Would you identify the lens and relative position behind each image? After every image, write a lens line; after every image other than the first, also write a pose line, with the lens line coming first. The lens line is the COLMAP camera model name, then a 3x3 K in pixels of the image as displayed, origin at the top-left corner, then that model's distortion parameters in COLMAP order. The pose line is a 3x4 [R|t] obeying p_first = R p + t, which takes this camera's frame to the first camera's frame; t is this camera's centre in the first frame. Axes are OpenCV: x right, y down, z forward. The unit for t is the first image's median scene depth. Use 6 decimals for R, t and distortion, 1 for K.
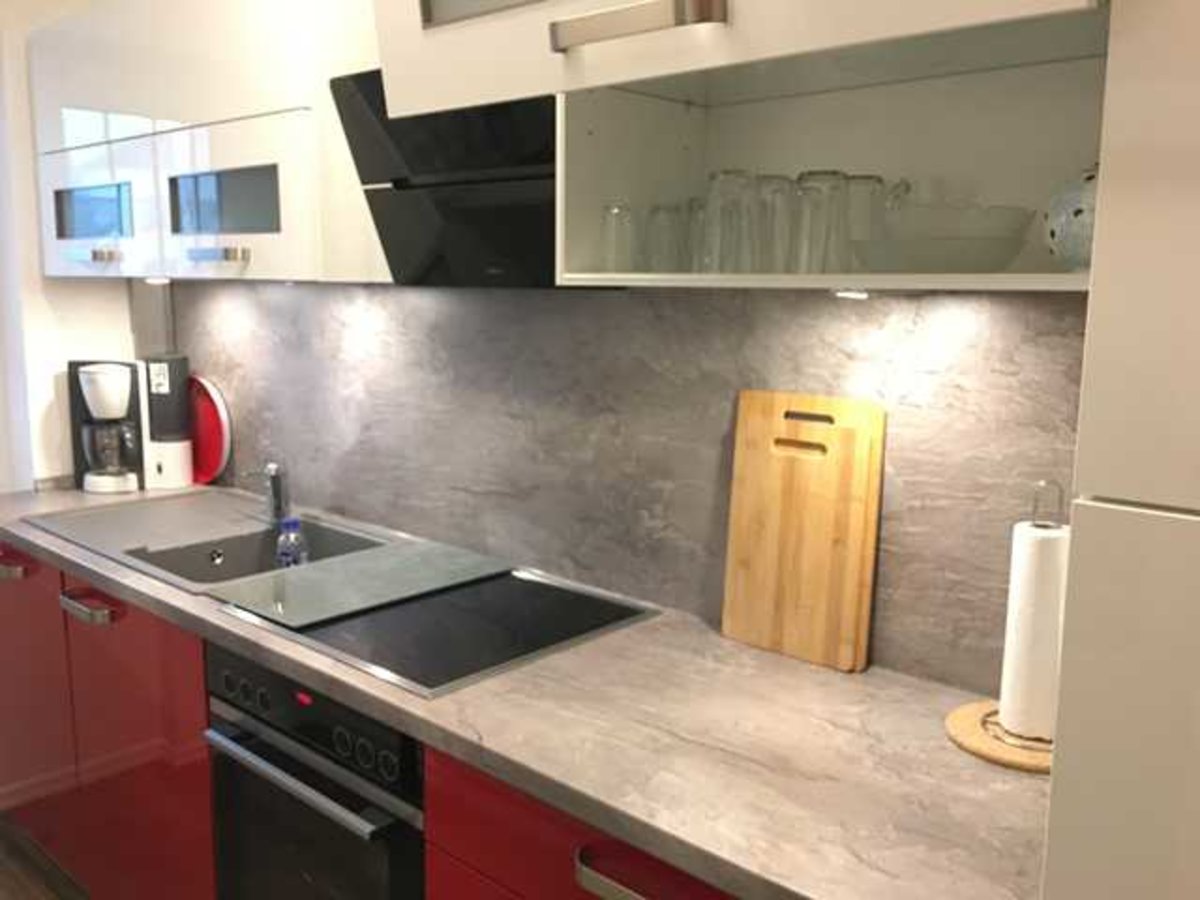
lens RADIAL K [[1009.9, 0, 598.5], [0, 1009.9, 457.3], [0, 0, 1]] dist [0.008807, 0.001259]
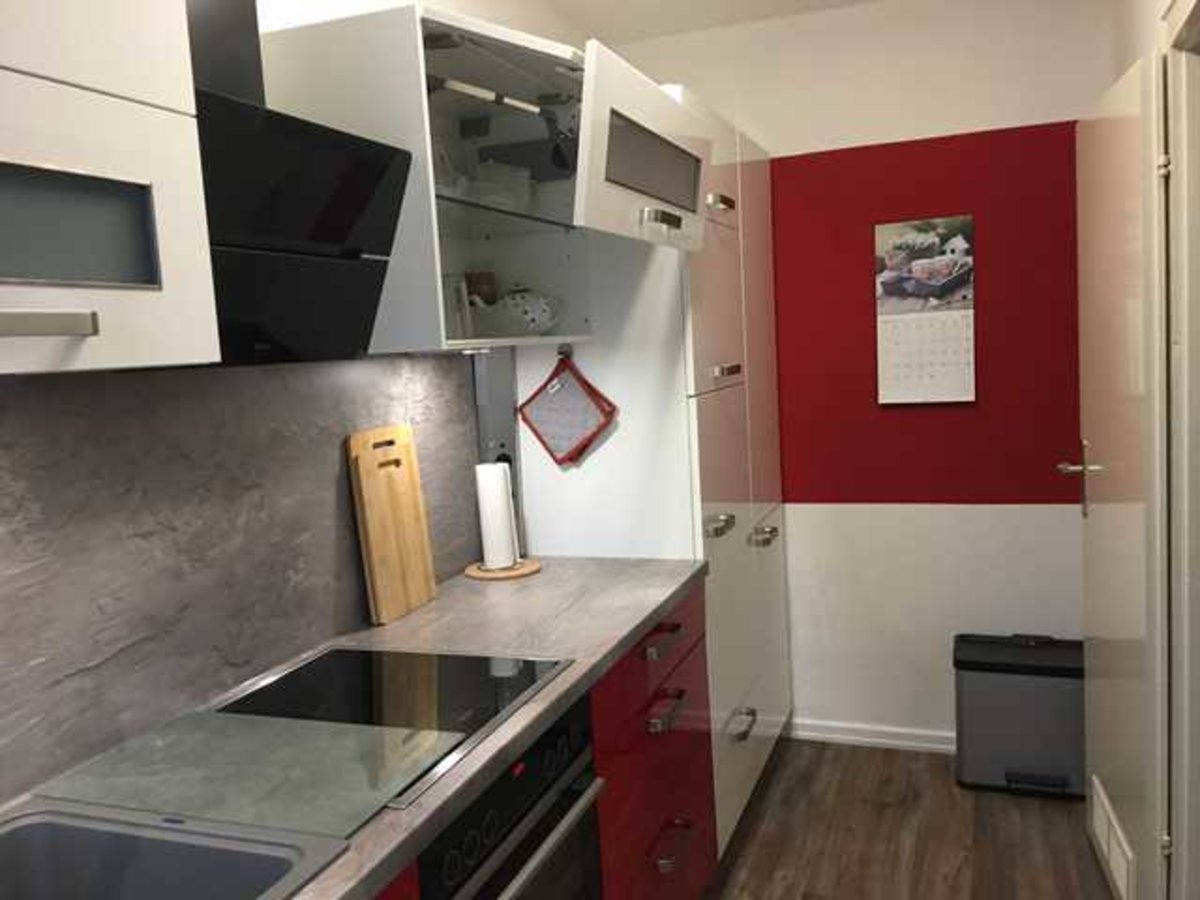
lens RADIAL K [[1009.9, 0, 598.4], [0, 1009.9, 446.4], [0, 0, 1]] dist [0.008807, 0.001259]
pose [[-0.369944, -0.078334, 0.925746, -1.072364], [0.223262, 0.959744, 0.170430, -0.185515], [-0.901829, 0.269733, -0.337563, 1.055130]]
